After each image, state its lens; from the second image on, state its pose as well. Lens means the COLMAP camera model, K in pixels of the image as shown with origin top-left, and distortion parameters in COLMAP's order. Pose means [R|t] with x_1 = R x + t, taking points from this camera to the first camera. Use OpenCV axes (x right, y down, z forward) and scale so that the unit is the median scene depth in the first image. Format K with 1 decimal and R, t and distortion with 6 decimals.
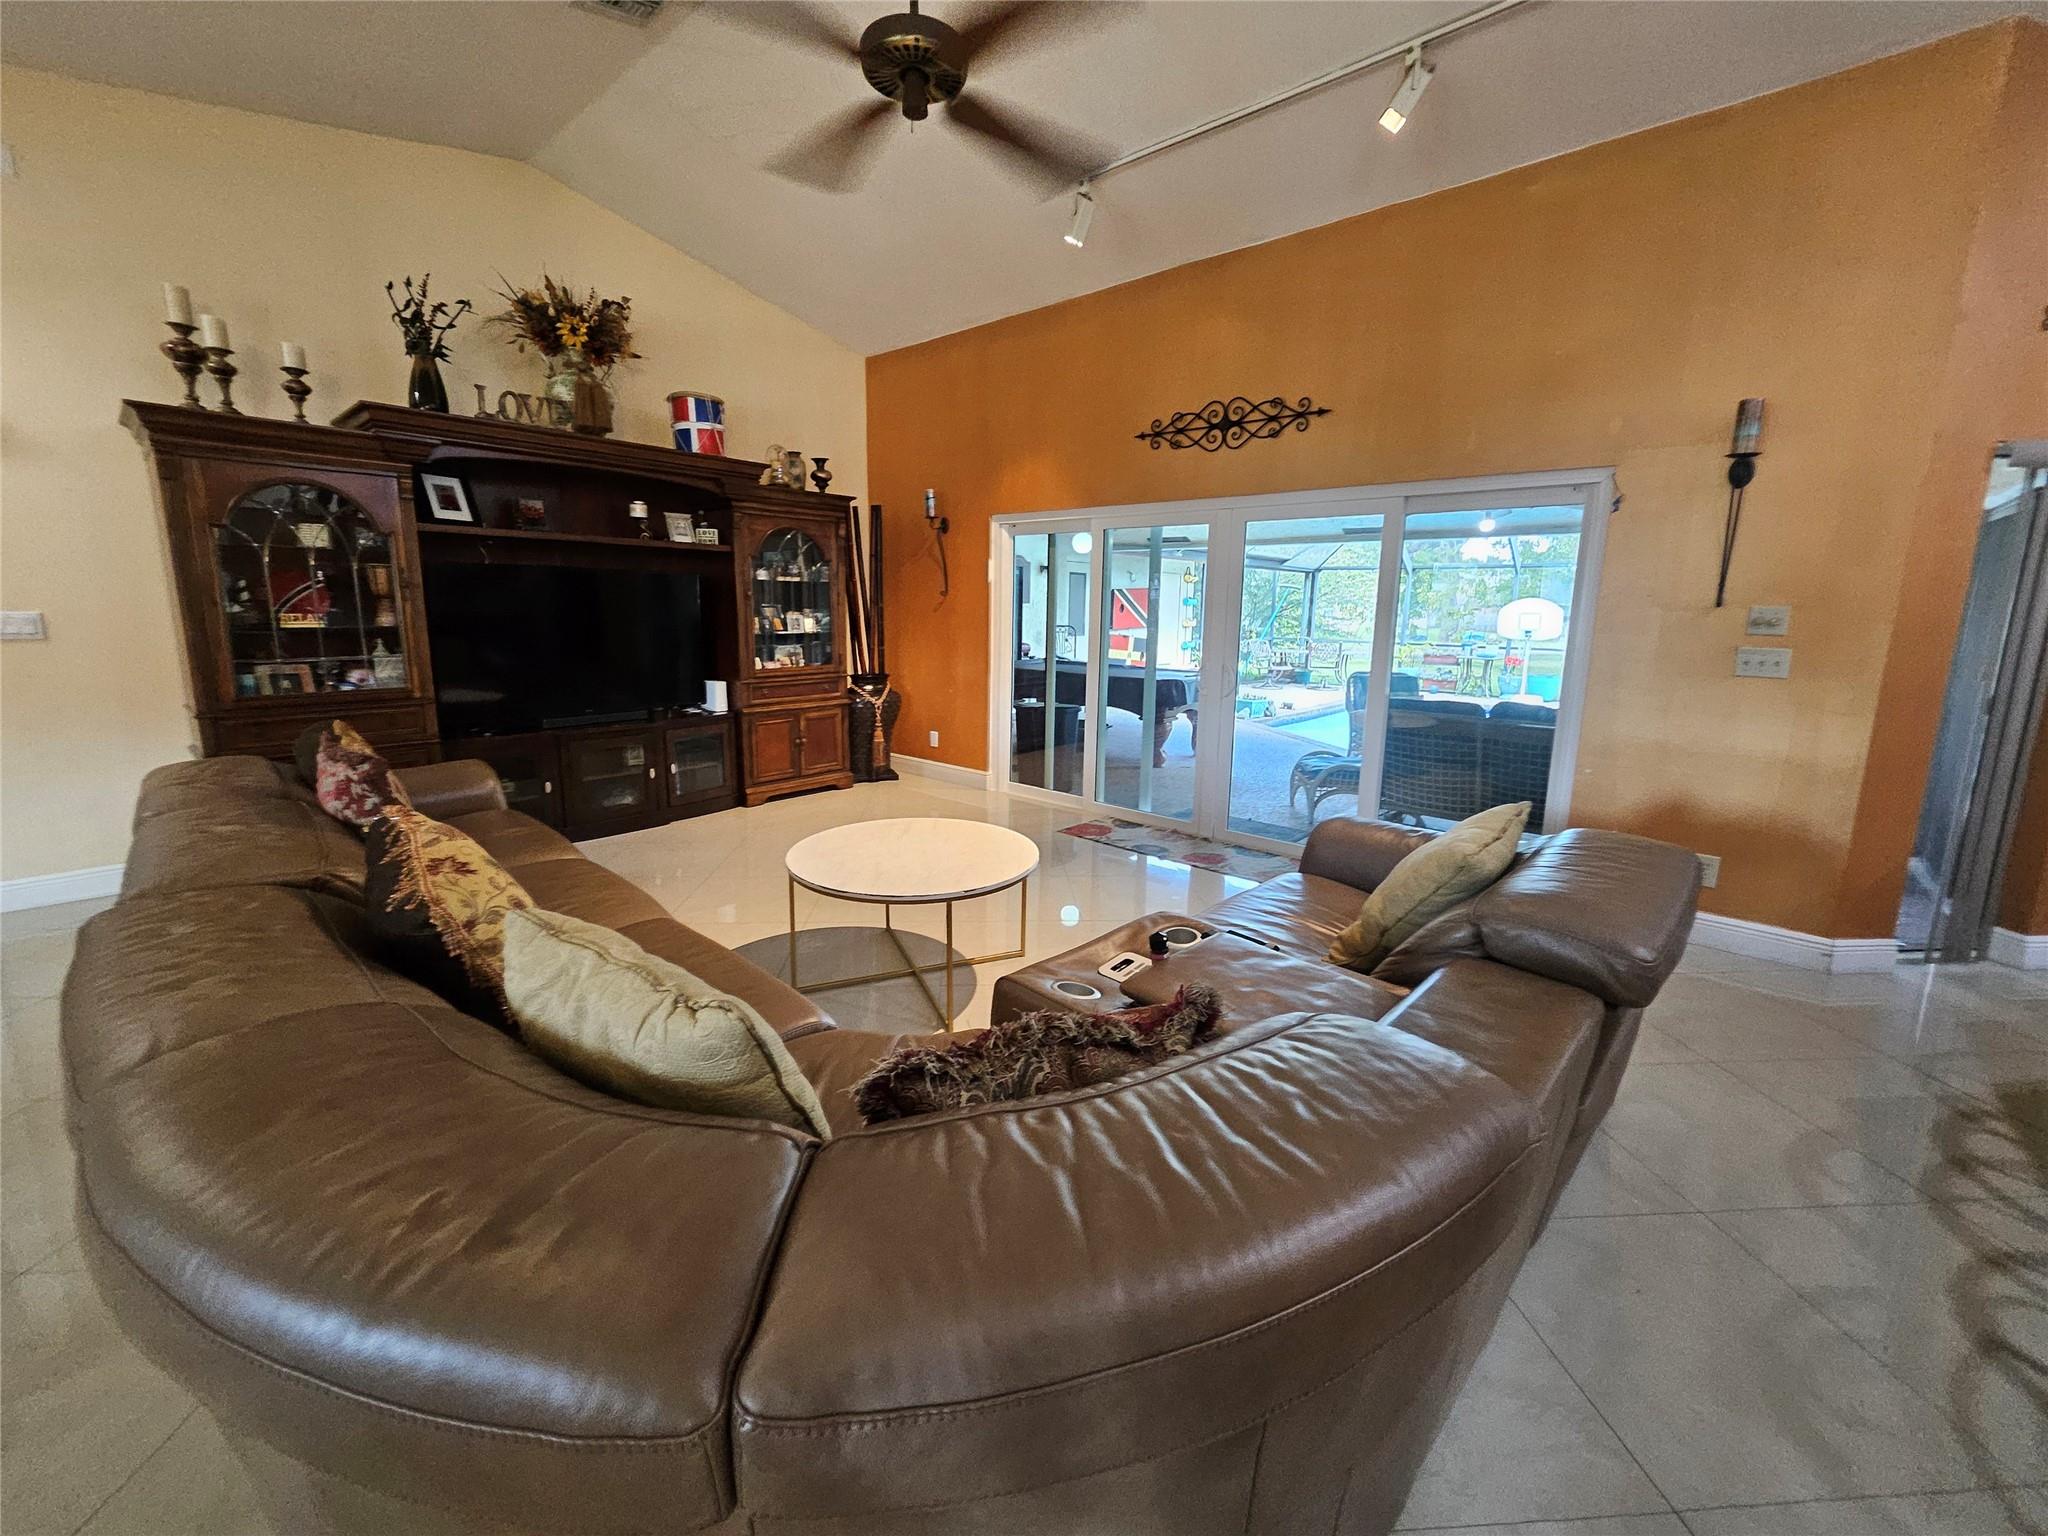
lens RADIAL K [[817.2, 0, 1028.6], [0, 817.2, 746.7], [0, 0, 1]] dist [-0.002956, -0.000114]
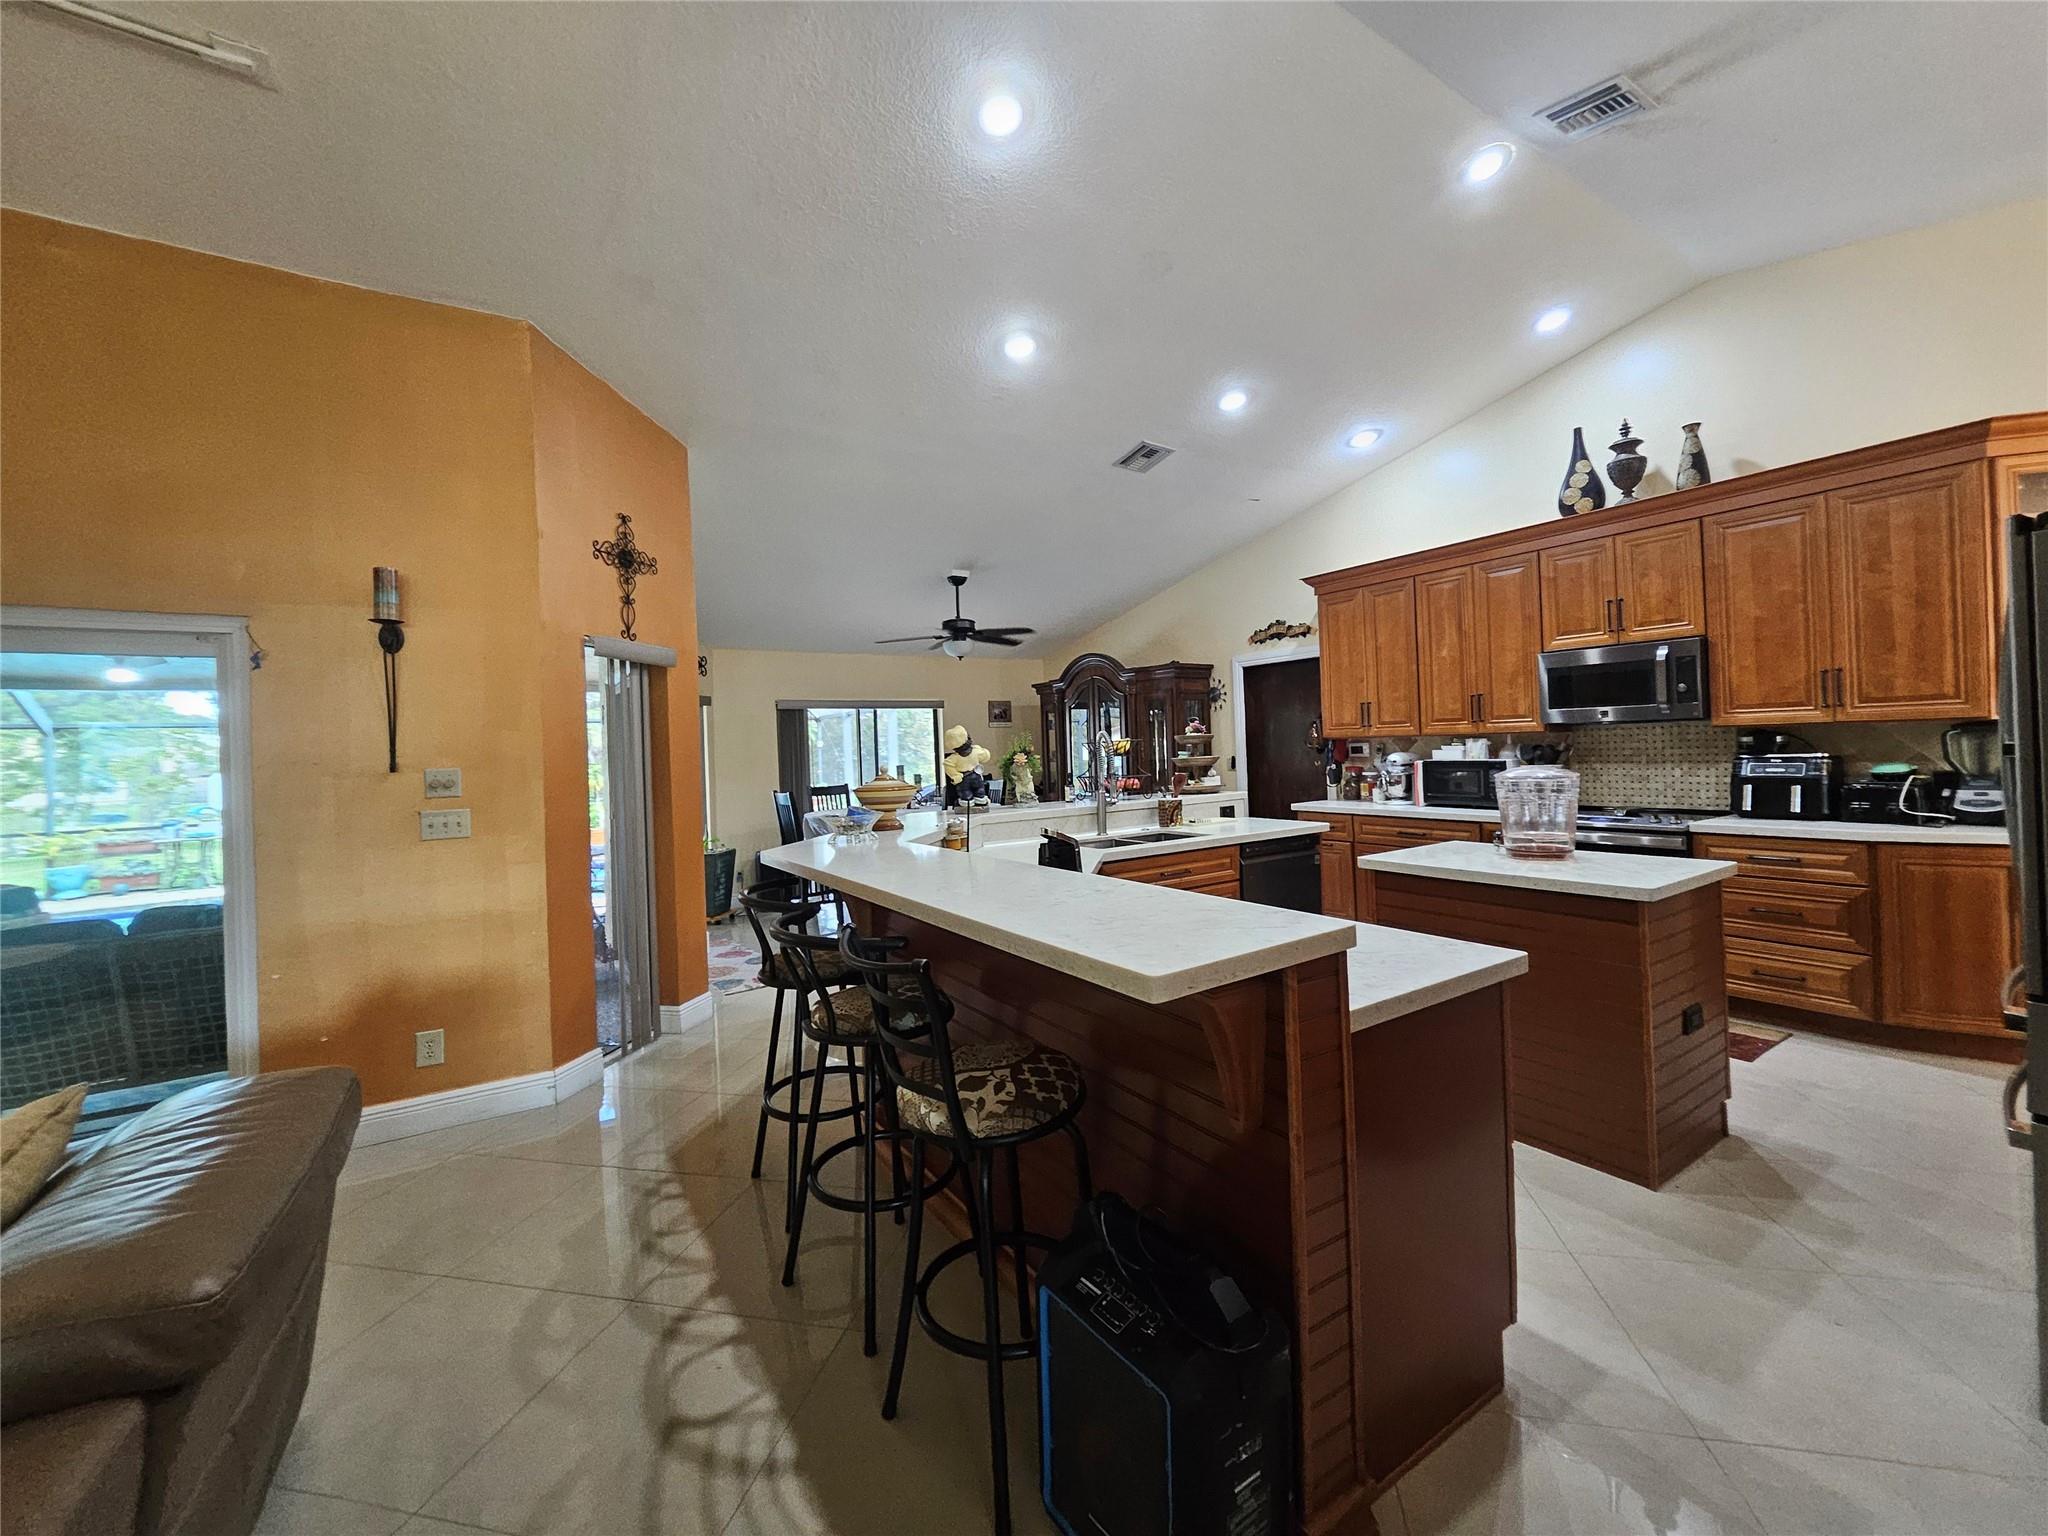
lens RADIAL K [[818.2, 0, 1024.5], [0, 818.2, 743.4], [0, 0, 1]] dist [-0.001686, -0.000420]
pose [[0.281169, -0.018261, 0.959484, 0.088663], [0.204557, 0.977982, -0.041331, -0.008413], [-0.937603, 0.207890, 0.278714, 0.017363]]
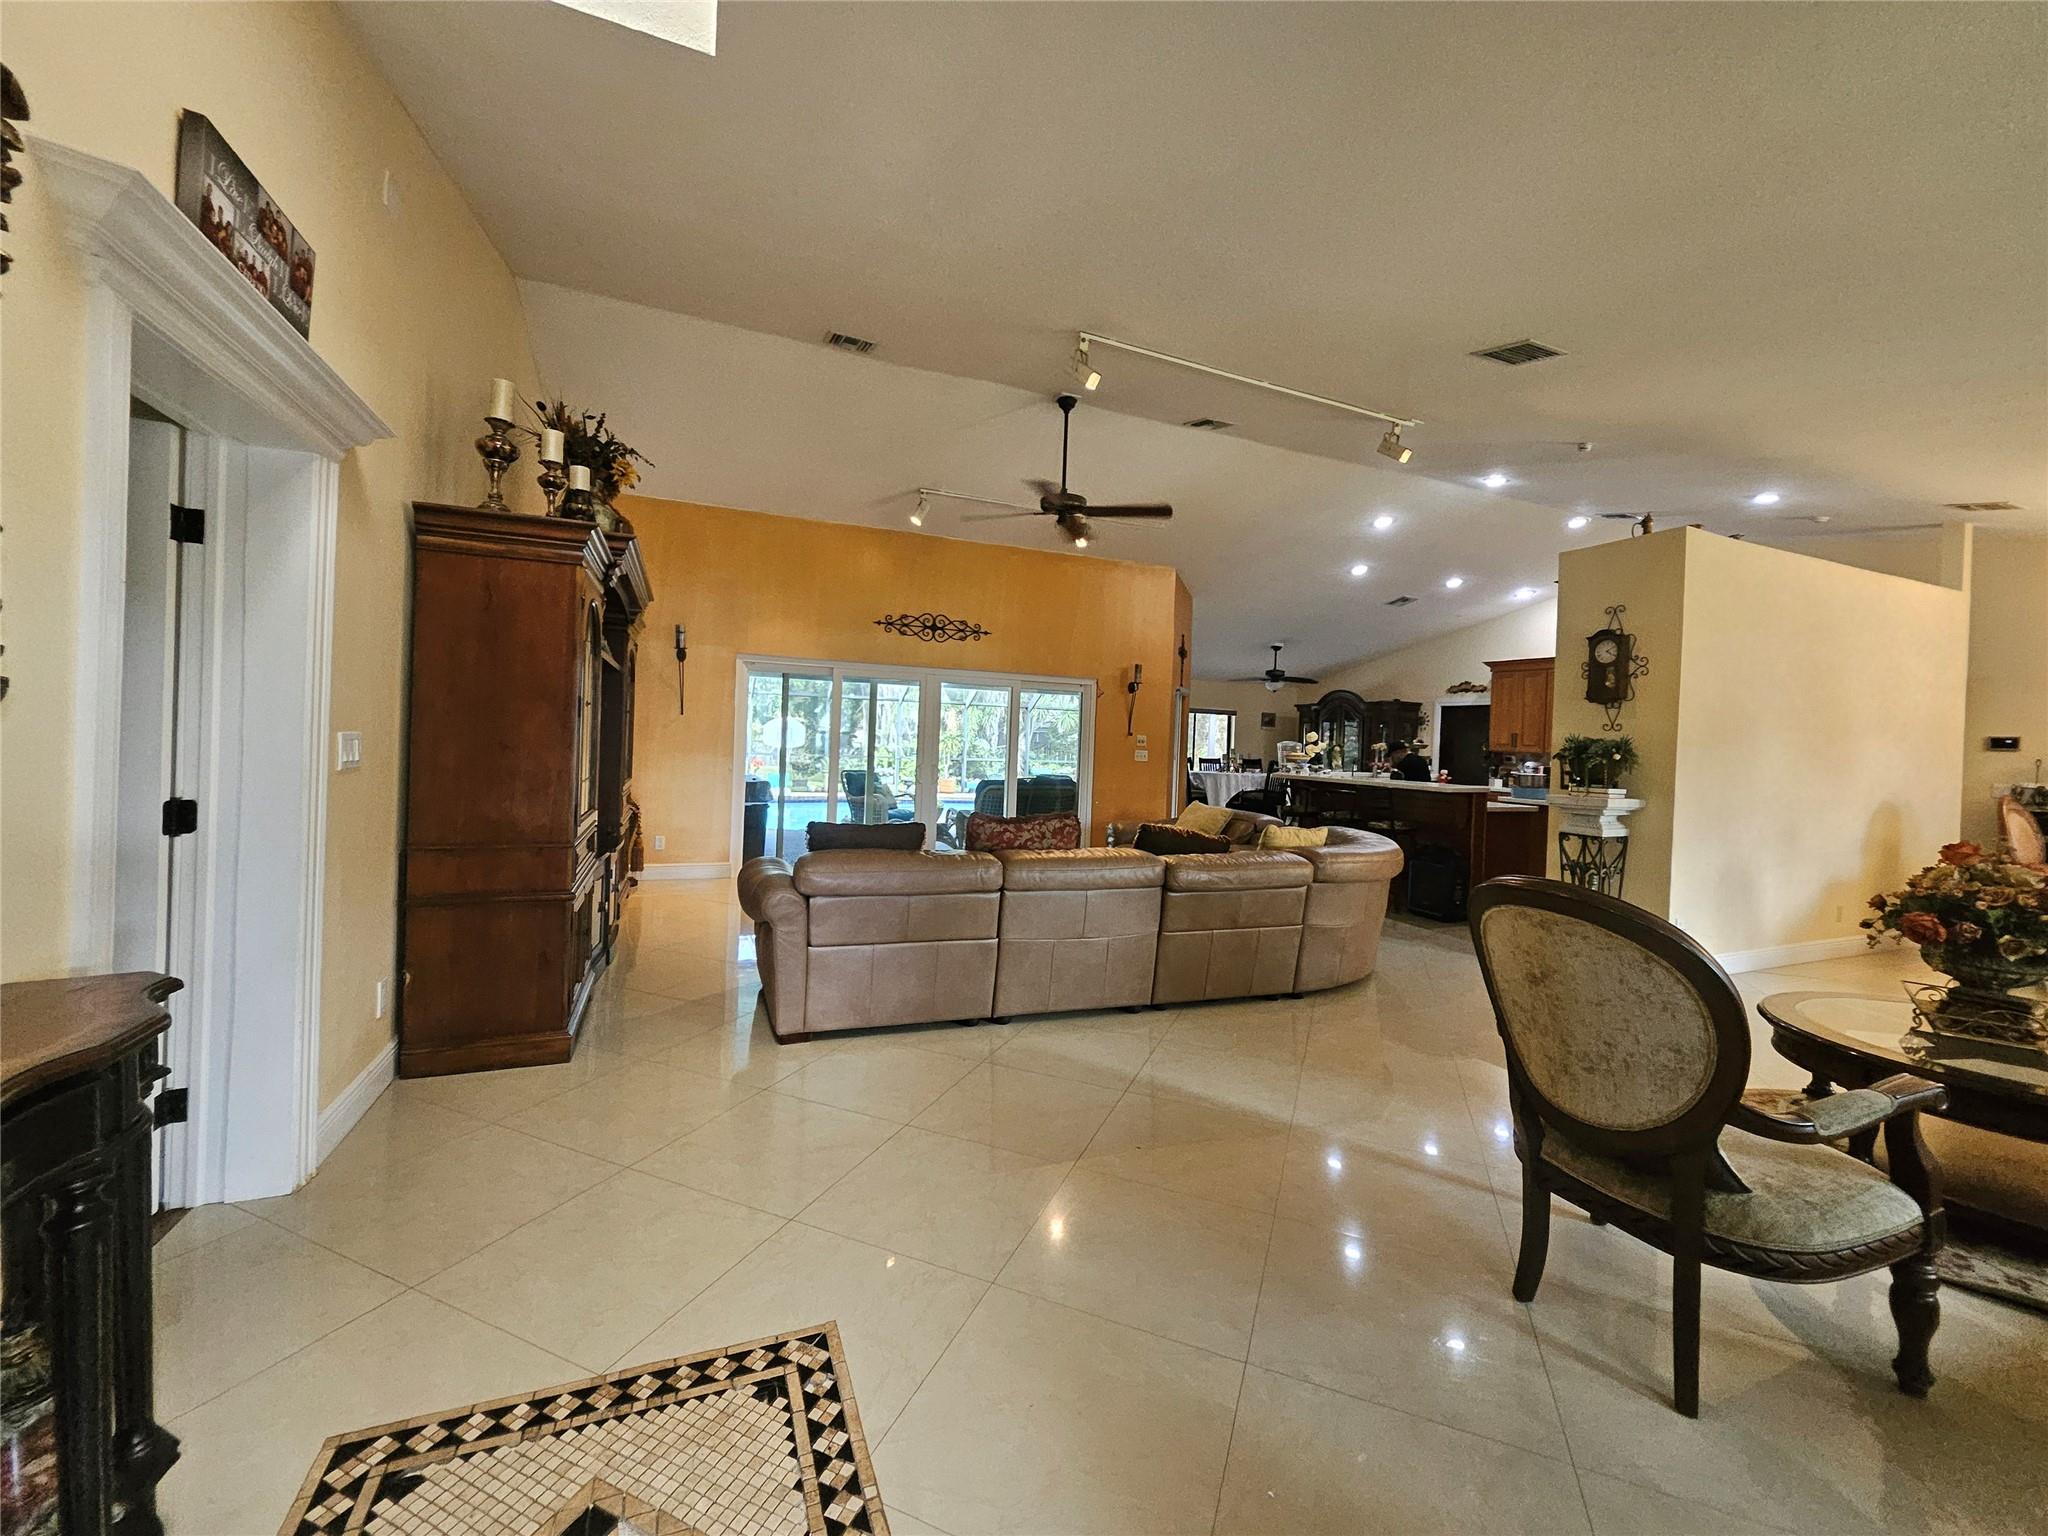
lens RADIAL K [[817.2, 0, 1028.6], [0, 817.2, 746.7], [0, 0, 1]] dist [-0.002956, -0.000114]
pose [[0.435470, -0.005569, 0.900186, -1.275384], [0.122989, 0.990972, -0.053366, -0.024079], [-0.891762, 0.133952, 0.432224, 0.099349]]
